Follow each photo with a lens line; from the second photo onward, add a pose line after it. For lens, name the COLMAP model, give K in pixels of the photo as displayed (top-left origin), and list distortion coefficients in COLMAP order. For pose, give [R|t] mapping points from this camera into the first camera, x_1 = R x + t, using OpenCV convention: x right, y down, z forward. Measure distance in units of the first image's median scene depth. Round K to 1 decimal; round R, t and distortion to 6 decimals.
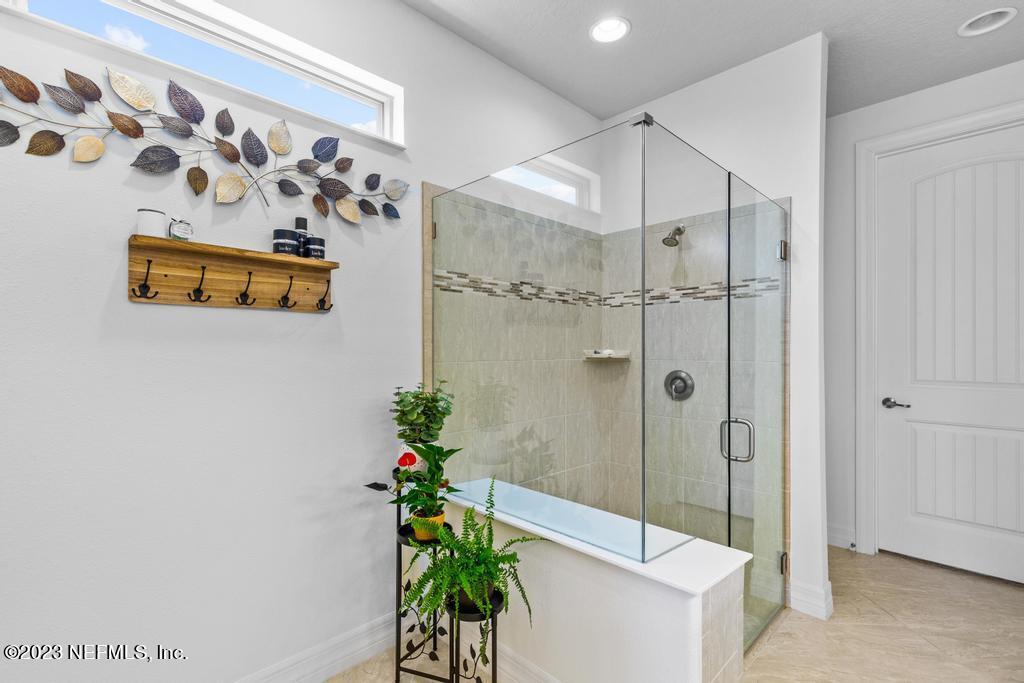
lens RADIAL K [[464.7, 0, 512.8], [0, 464.7, 345.6], [0, 0, 1]] dist [0.001790, 0.000680]
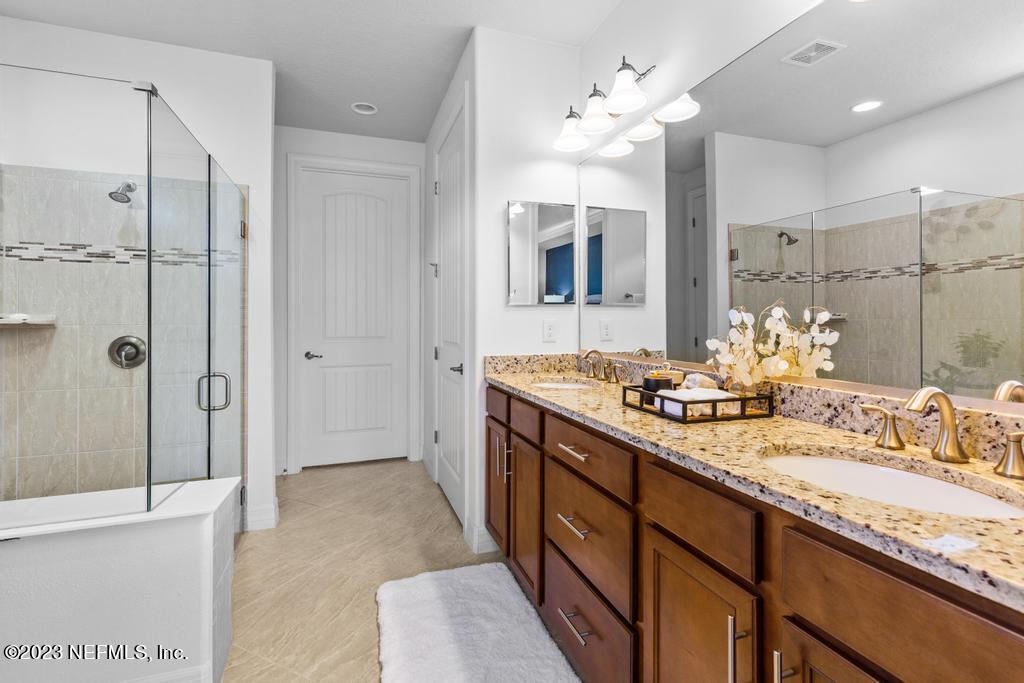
lens RADIAL K [[480.9, 0, 508.6], [0, 480.9, 337.7], [0, 0, 1]] dist [0.004662, 0.000573]
pose [[0.427570, -0.033387, 0.903366, -0.219802], [-0.003293, 0.999254, 0.038489, 0.018467], [-0.903976, -0.019431, 0.427141, -0.124453]]
